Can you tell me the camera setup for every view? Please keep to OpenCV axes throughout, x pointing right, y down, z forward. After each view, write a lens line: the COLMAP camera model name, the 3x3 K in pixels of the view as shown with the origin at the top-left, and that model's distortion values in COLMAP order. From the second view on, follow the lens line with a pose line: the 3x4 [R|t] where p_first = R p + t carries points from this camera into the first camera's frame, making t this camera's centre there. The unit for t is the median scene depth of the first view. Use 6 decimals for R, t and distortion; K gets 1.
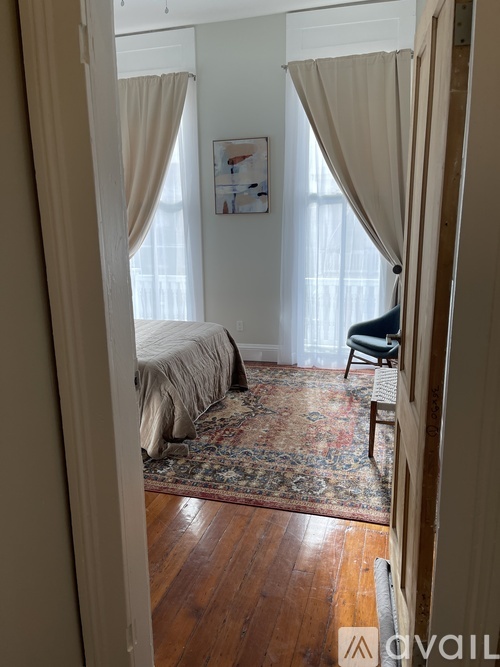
lens RADIAL K [[507.3, 0, 250.0], [0, 507.3, 333.5], [0, 0, 1]] dist [0.070750, -0.100585]
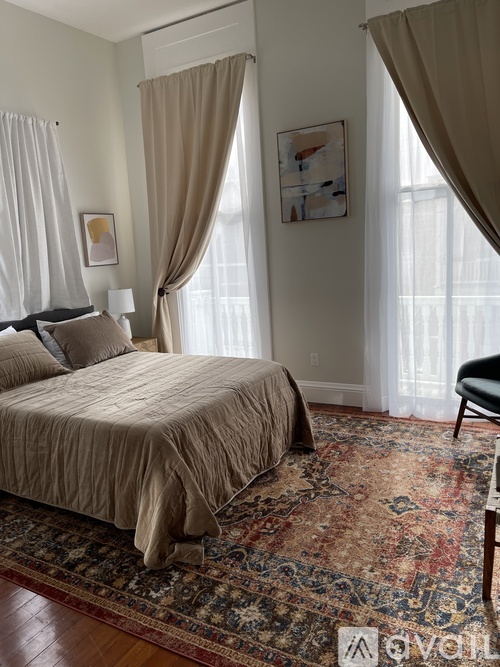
lens RADIAL K [[507.3, 0, 250.0], [0, 507.3, 333.5], [0, 0, 1]] dist [0.070750, -0.100585]
pose [[0.974346, -0.011220, -0.224777, 0.080550], [0.004062, 0.999471, -0.032281, -0.041584], [0.225020, 0.030540, 0.973875, 0.262470]]
